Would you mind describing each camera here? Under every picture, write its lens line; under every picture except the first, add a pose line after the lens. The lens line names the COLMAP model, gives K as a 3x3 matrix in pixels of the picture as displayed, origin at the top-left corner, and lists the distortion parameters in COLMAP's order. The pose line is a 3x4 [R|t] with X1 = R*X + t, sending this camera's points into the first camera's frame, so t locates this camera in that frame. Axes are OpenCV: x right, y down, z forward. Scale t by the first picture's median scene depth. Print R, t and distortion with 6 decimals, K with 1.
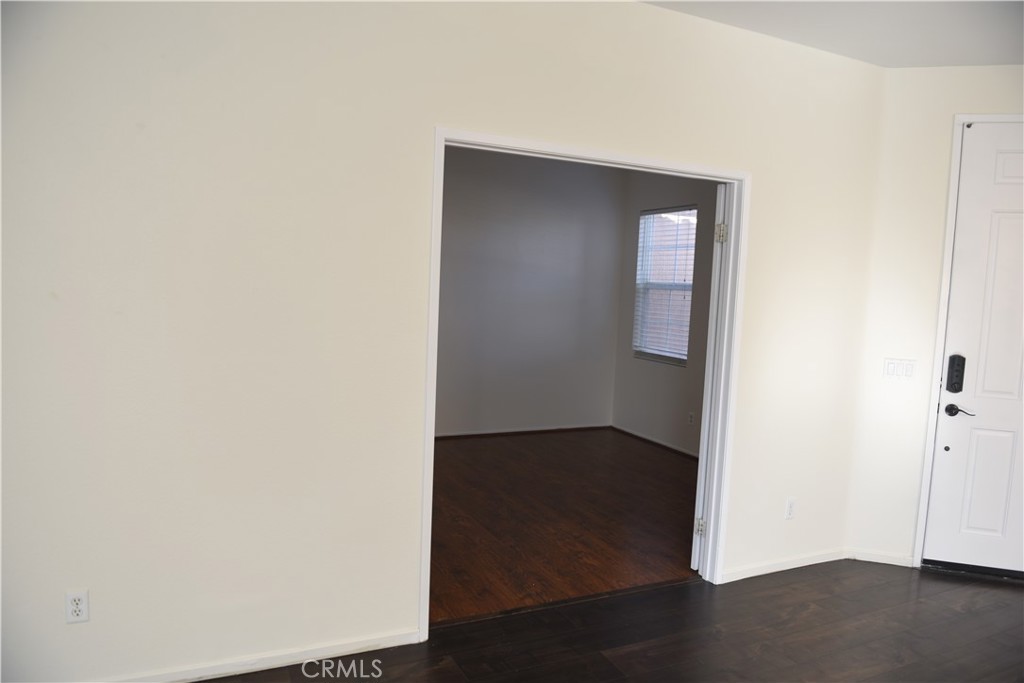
lens RADIAL K [[695.6, 0, 518.1], [0, 695.6, 348.1], [0, 0, 1]] dist [-0.042618, -0.007744]
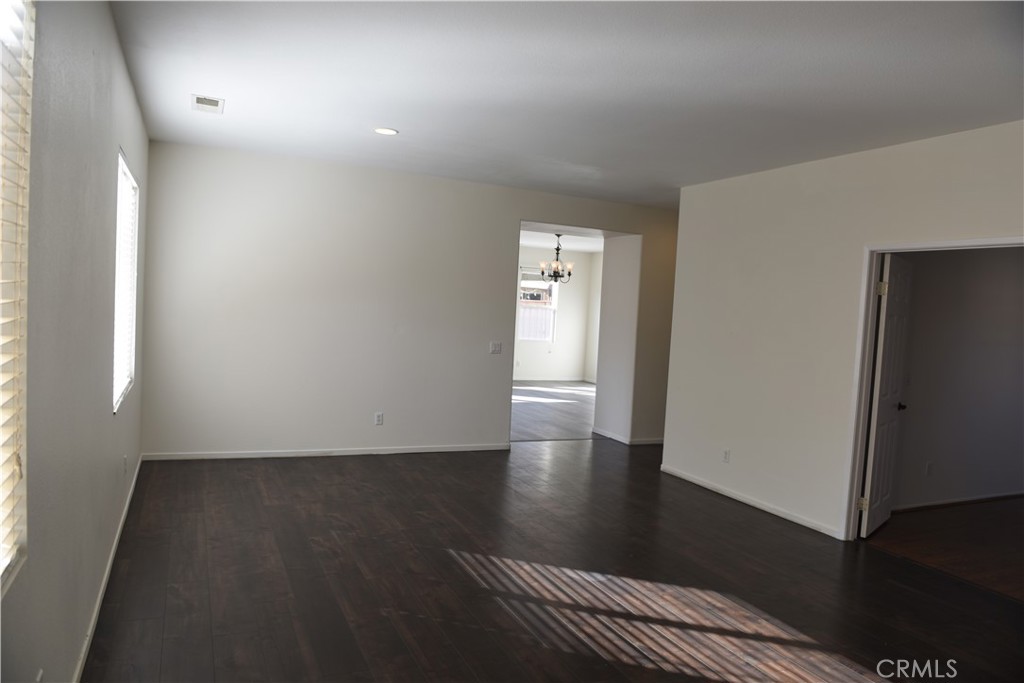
lens RADIAL K [[695.6, 0, 506.0], [0, 695.6, 342.5], [0, 0, 1]] dist [-0.042618, -0.007744]
pose [[-0.030386, 0.001276, -0.999537, 1.196875], [-0.143631, 0.989615, 0.005629, 0.039854], [0.989165, 0.143735, -0.029887, 0.122667]]
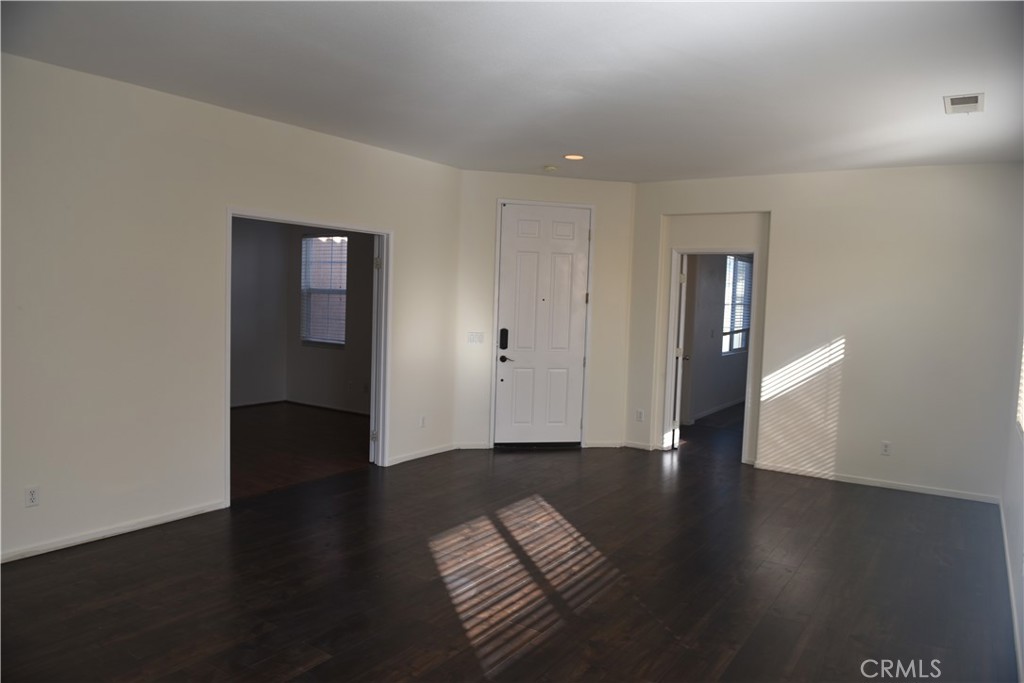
lens RADIAL K [[695.6, 0, 511.7], [0, 695.6, 344.0], [0, 0, 1]] dist [-0.042618, -0.007744]
pose [[0.863672, -0.047508, 0.501811, -0.274933], [0.049513, 0.998730, 0.009336, 0.033593], [-0.501617, 0.016783, 0.864927, -0.615295]]
